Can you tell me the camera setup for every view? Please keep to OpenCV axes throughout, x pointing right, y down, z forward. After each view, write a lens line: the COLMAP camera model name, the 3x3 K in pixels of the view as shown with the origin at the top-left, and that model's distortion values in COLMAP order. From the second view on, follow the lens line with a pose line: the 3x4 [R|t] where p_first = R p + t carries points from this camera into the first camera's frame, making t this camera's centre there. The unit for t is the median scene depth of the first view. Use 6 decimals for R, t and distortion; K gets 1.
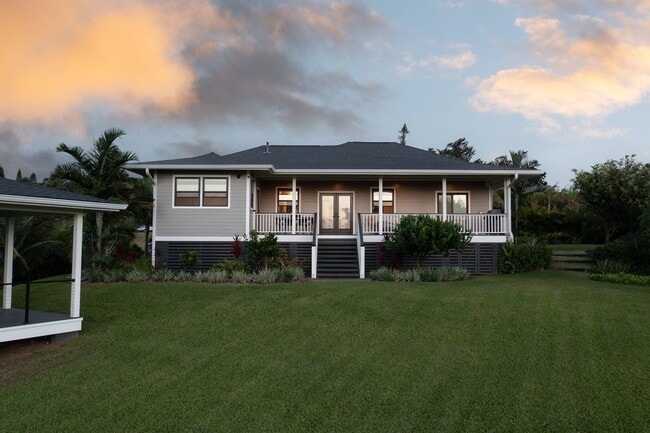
lens RADIAL K [[523.7, 0, 325.0], [0, 523.7, 216.5], [0, 0, 1]] dist [-0.003899, -0.003030]
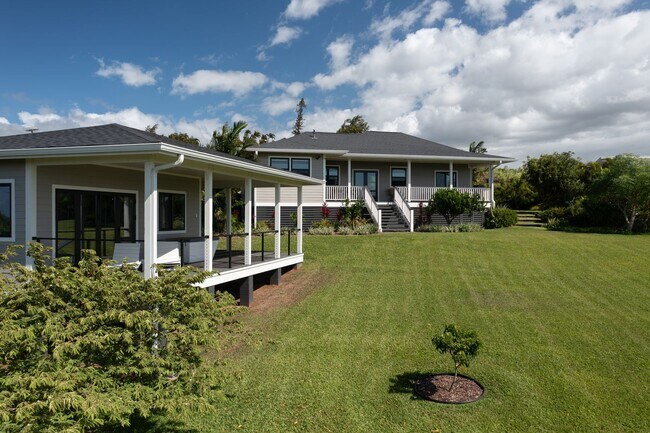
lens RADIAL K [[523.7, 0, 325.0], [0, 523.7, 216.5], [0, 0, 1]] dist [-0.003899, -0.003030]
pose [[0.970686, -0.004264, 0.240312, -0.476196], [-0.009680, 0.998338, 0.056812, -0.003986], [-0.240155, -0.057473, 0.969032, -0.318954]]
